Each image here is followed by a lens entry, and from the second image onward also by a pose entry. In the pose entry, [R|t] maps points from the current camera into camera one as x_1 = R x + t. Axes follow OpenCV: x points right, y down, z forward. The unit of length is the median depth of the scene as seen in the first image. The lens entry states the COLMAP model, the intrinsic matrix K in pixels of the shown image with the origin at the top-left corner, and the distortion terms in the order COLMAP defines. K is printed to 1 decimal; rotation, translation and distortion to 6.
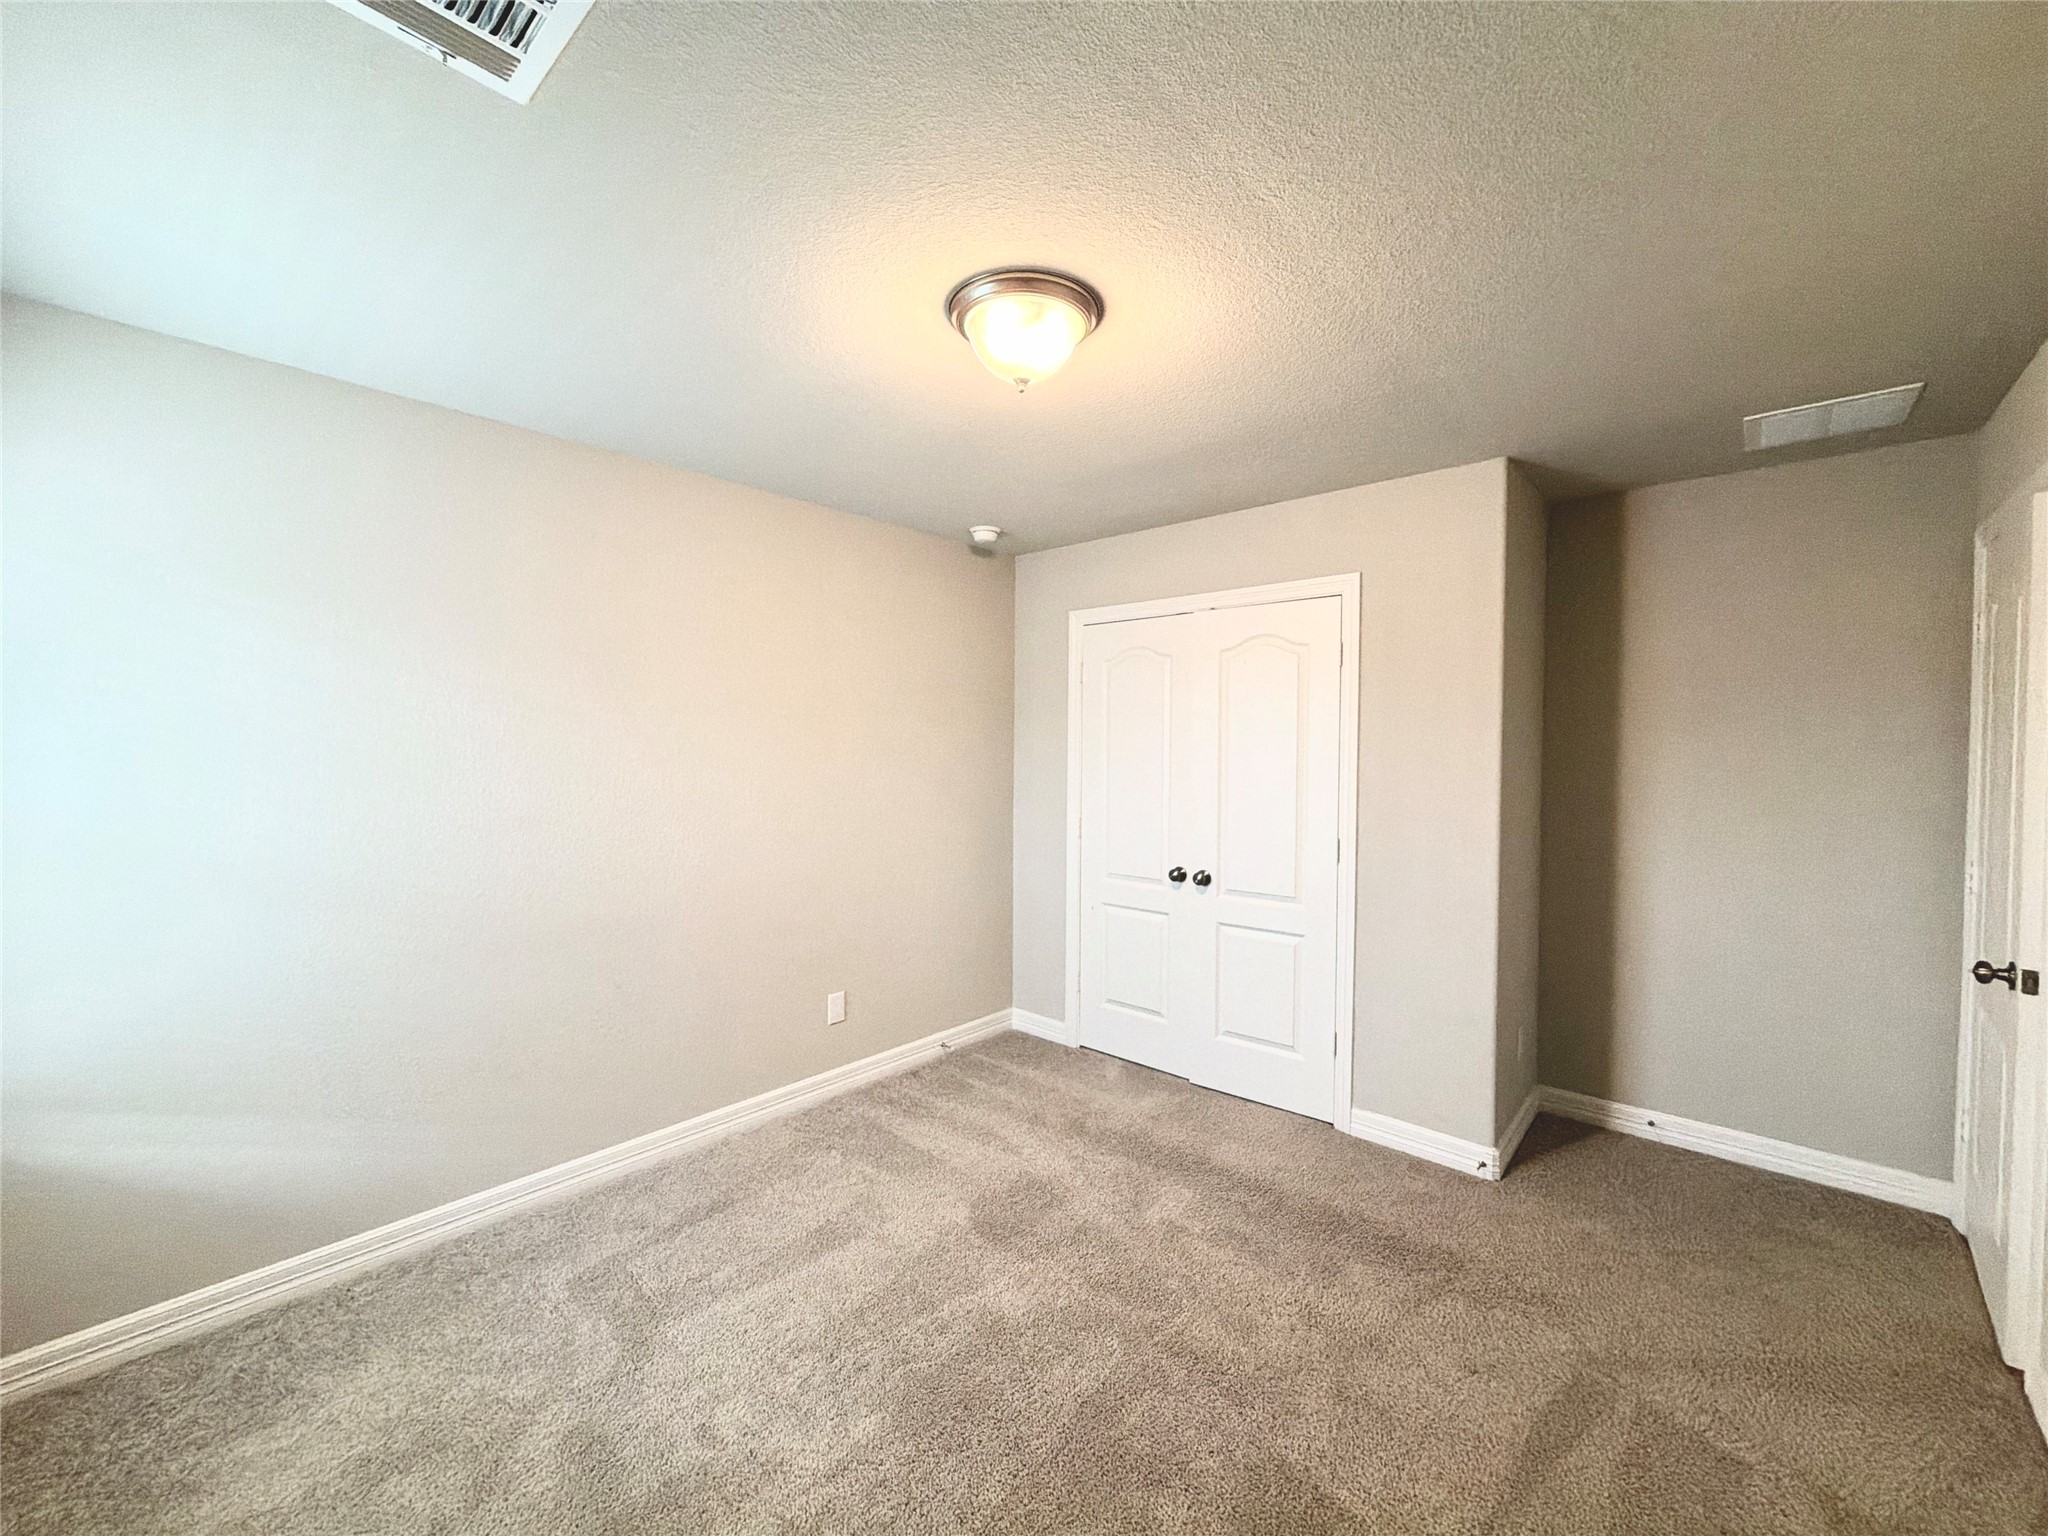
lens RADIAL K [[818.7, 0, 1024.0], [0, 818.7, 768.0], [0, 0, 1]] dist [0.001861, 0.000177]
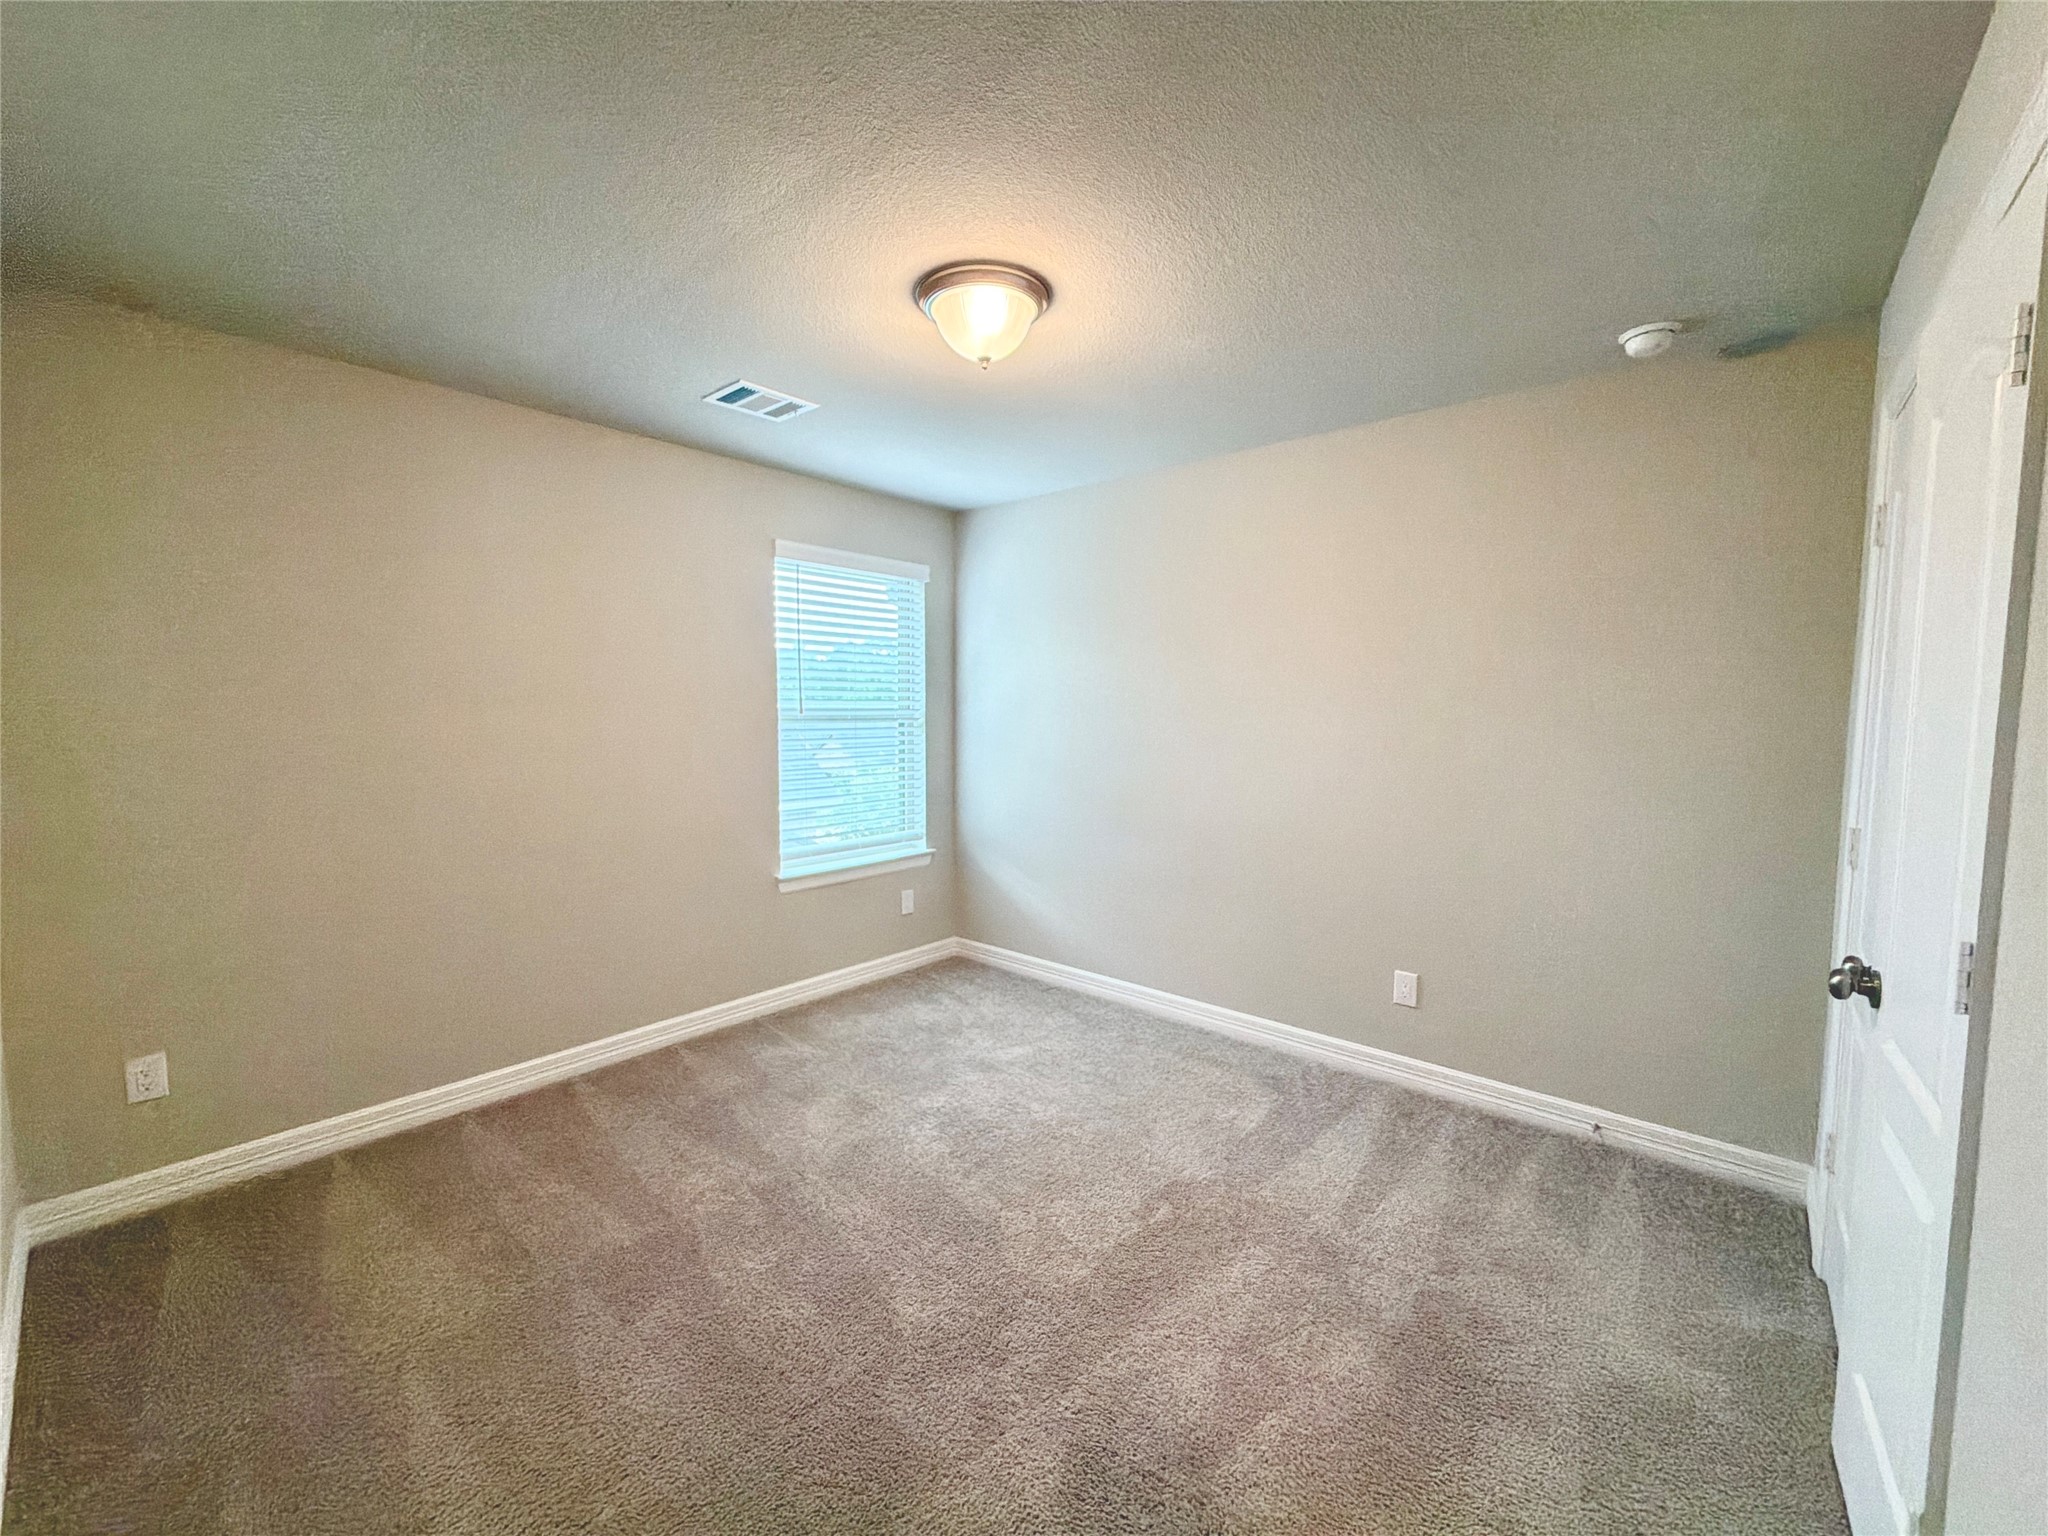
lens RADIAL K [[818.7, 0, 1024.0], [0, 818.7, 768.0], [0, 0, 1]] dist [0.001861, 0.000177]
pose [[0.021246, 0.071842, -0.997190, 0.629479], [-0.029849, 0.997016, 0.071194, 0.003338], [0.999329, 0.028253, 0.023327, 0.560895]]
